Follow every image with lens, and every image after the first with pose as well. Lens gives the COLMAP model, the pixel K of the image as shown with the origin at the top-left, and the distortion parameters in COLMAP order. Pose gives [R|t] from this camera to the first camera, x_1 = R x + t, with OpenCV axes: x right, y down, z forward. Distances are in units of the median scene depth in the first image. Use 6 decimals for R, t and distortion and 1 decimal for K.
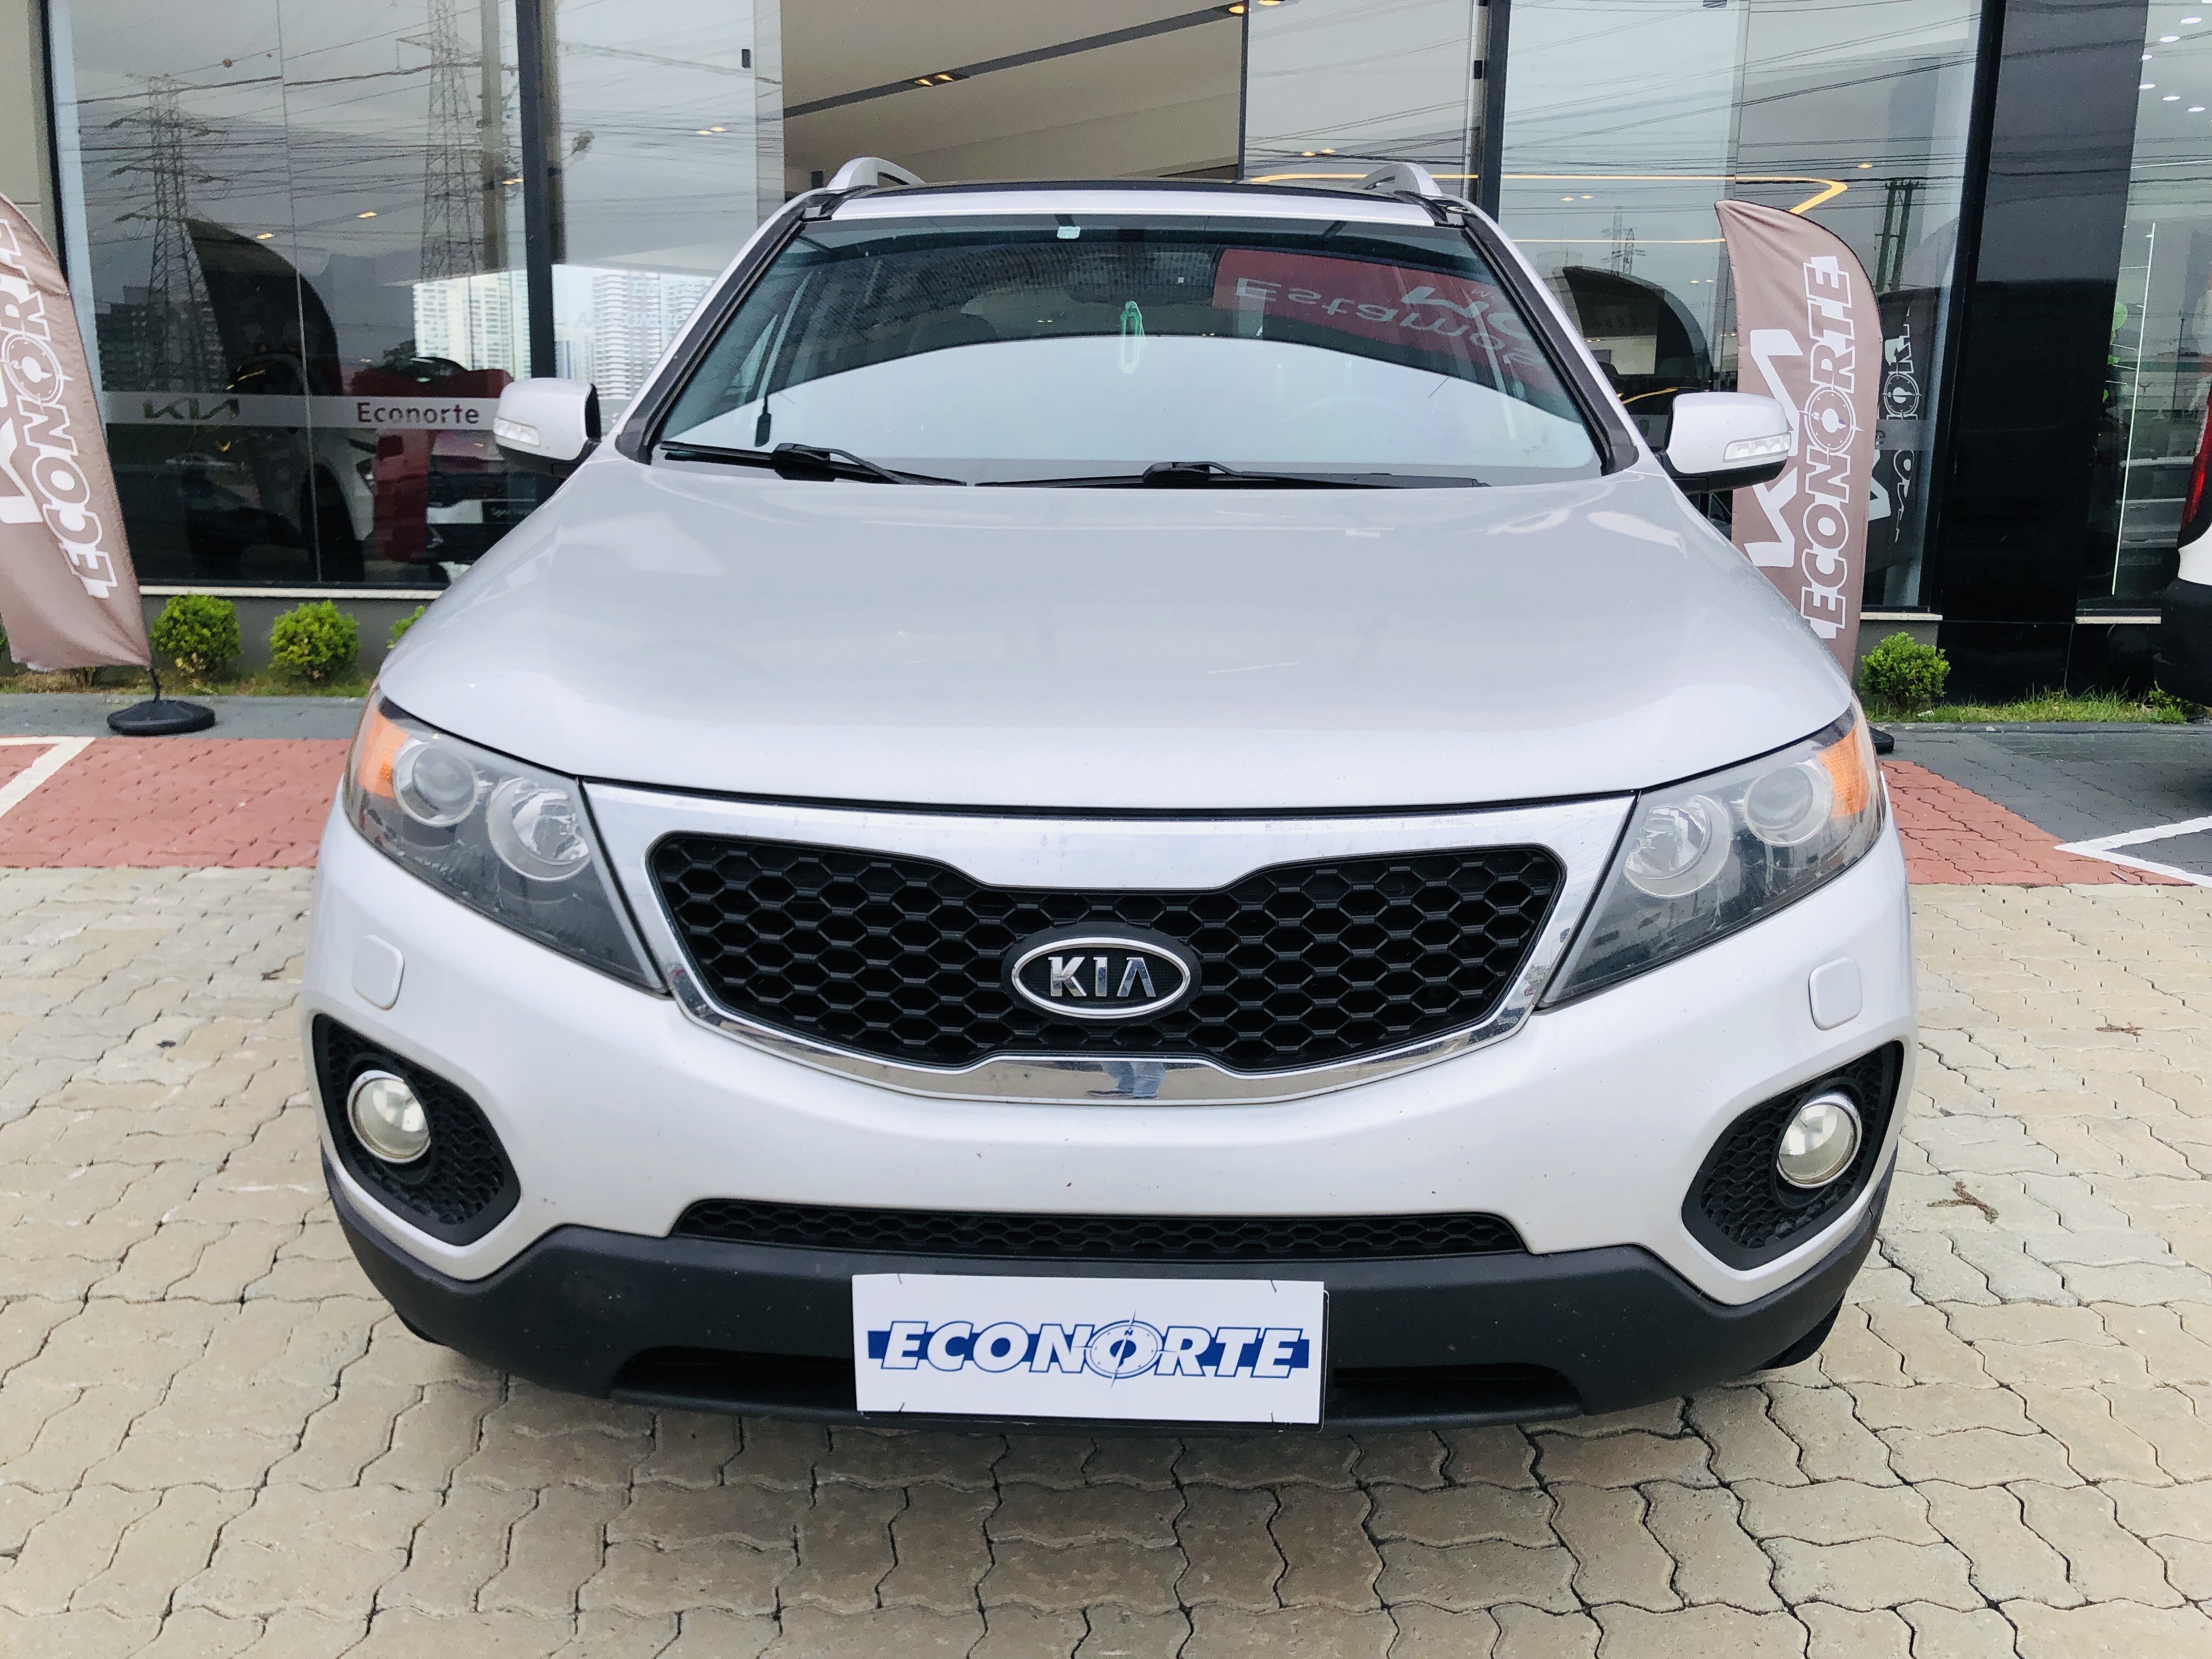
lens RADIAL K [[1810.2, 0, 1087.8], [0, 1810.2, 824.2], [0, 0, 1]] dist [0.056929, -0.084811]
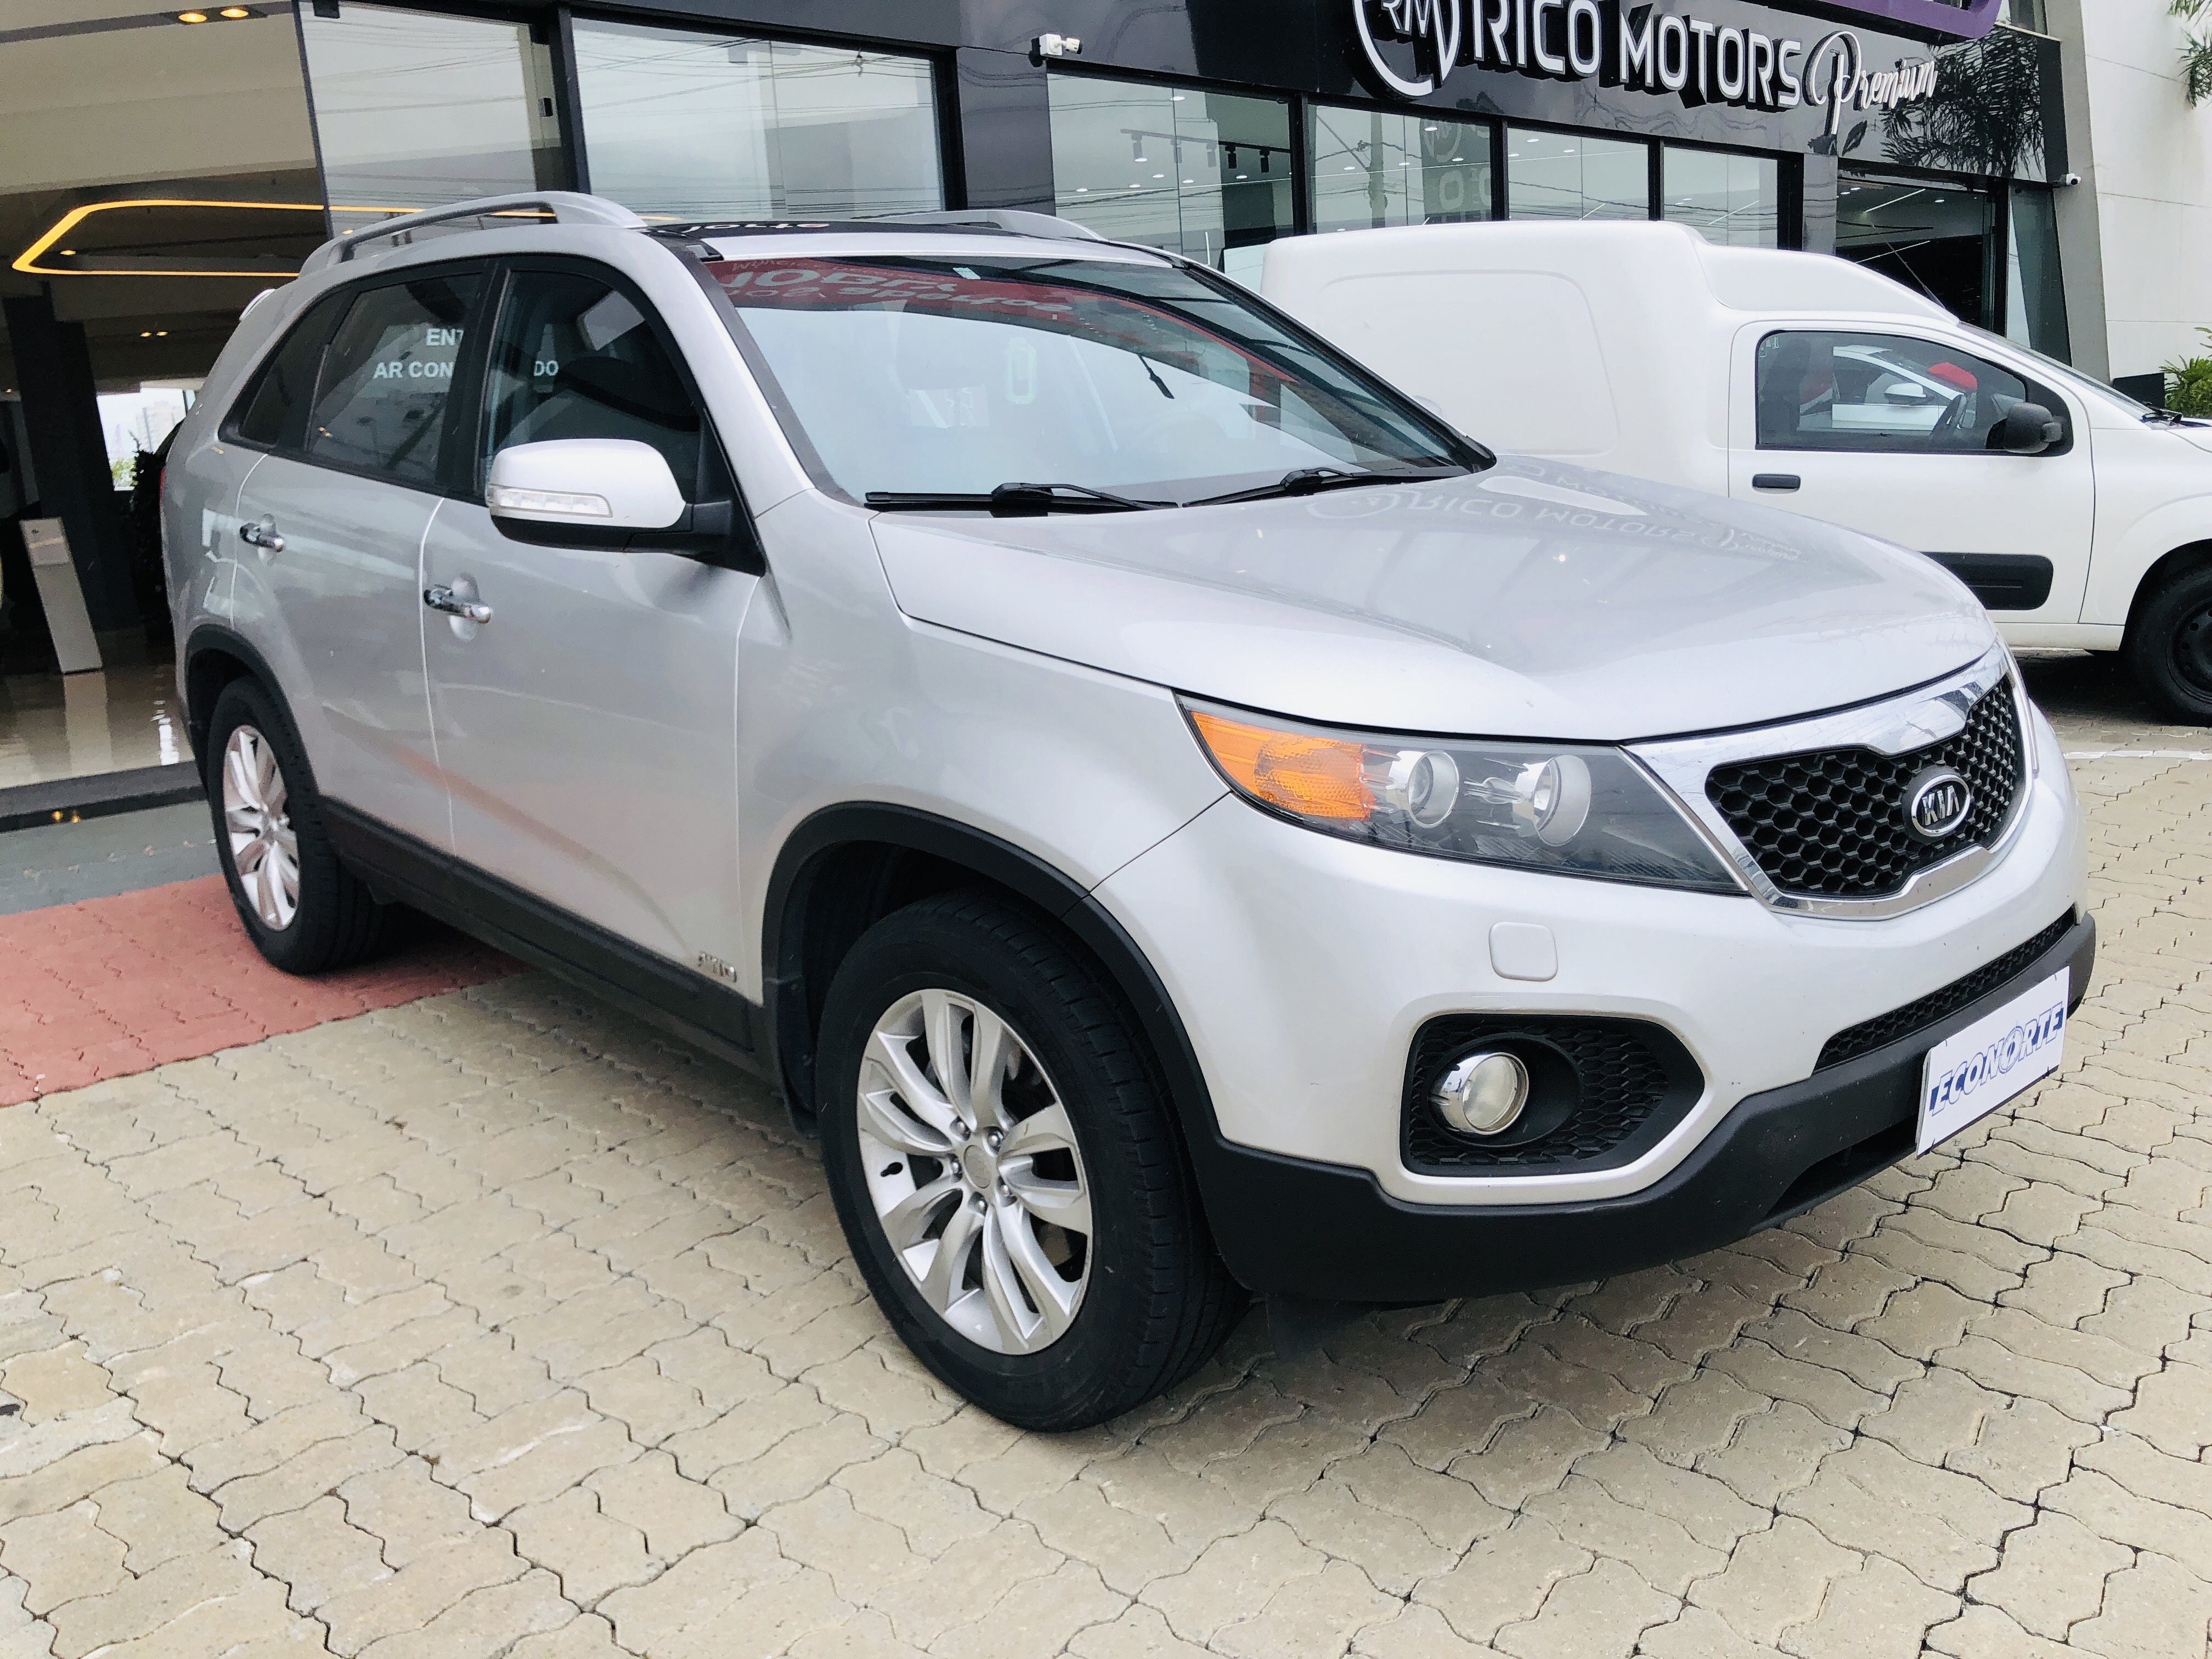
lens RADIAL K [[1810.2, 0, 1119.3], [0, 1810.2, 835.0], [0, 0, 1]] dist [0.056929, -0.084811]
pose [[0.729277, -0.207341, 0.652046, -1.012041], [0.214682, 0.974196, 0.069670, -0.092692], [-0.649666, 0.089174, 0.754971, 0.260602]]
